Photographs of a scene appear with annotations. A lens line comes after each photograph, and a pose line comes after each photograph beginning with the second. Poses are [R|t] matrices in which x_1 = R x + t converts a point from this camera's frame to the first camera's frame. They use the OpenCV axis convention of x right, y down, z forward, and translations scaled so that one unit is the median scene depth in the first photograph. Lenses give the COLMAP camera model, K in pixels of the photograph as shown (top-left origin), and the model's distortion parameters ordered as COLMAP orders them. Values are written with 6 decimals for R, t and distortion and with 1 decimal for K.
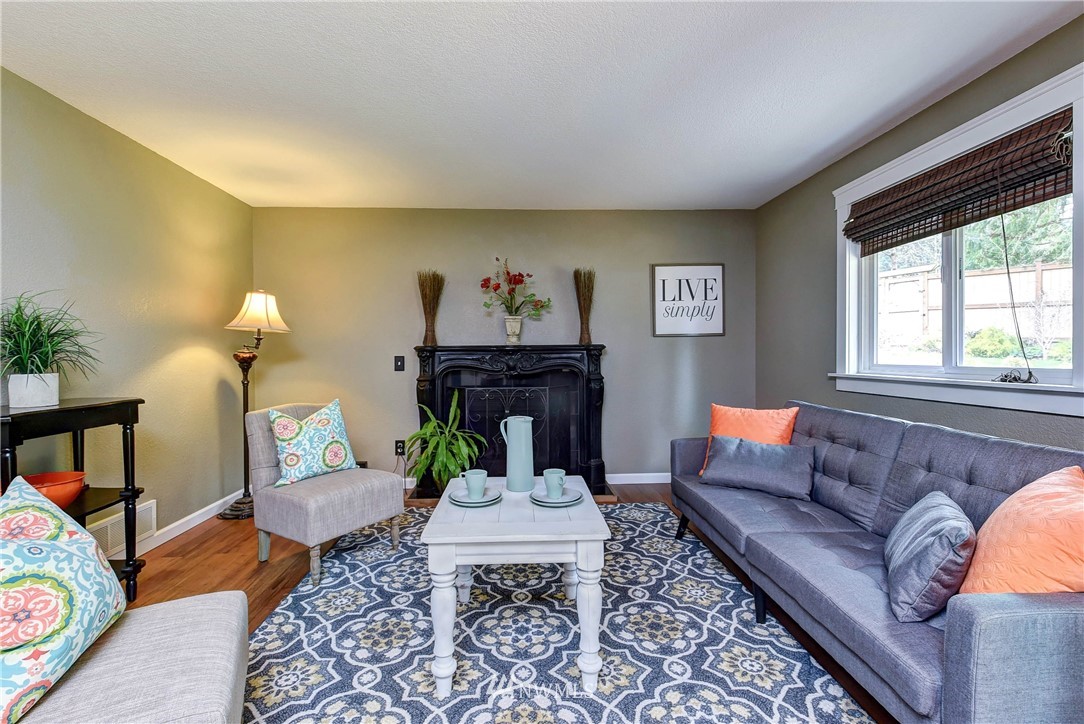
lens RADIAL K [[478.1, 0, 540.3], [0, 478.1, 360.6], [0, 0, 1]] dist [0.013944, -0.003012]
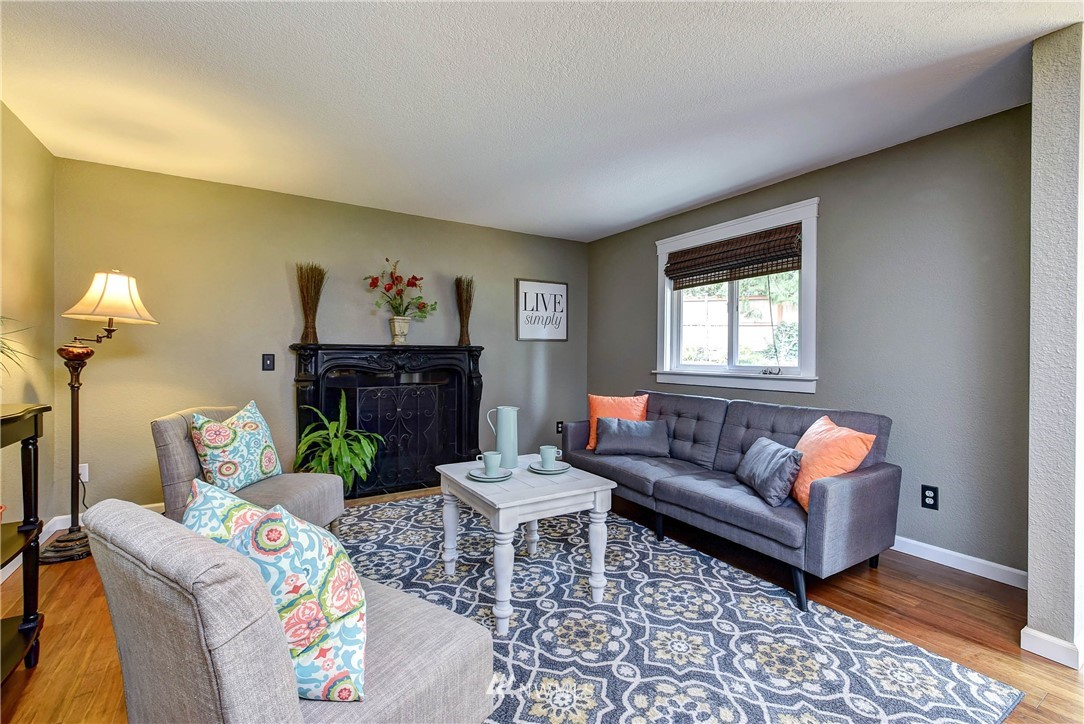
lens RADIAL K [[478.1, 0, 534.1], [0, 478.1, 360.5], [0, 0, 1]] dist [0.013944, -0.003012]
pose [[0.872506, 0.006937, 0.488555, -0.368018], [-0.006354, 0.999976, -0.002851, 0.002916], [-0.488563, -0.000616, 0.872529, -0.050166]]
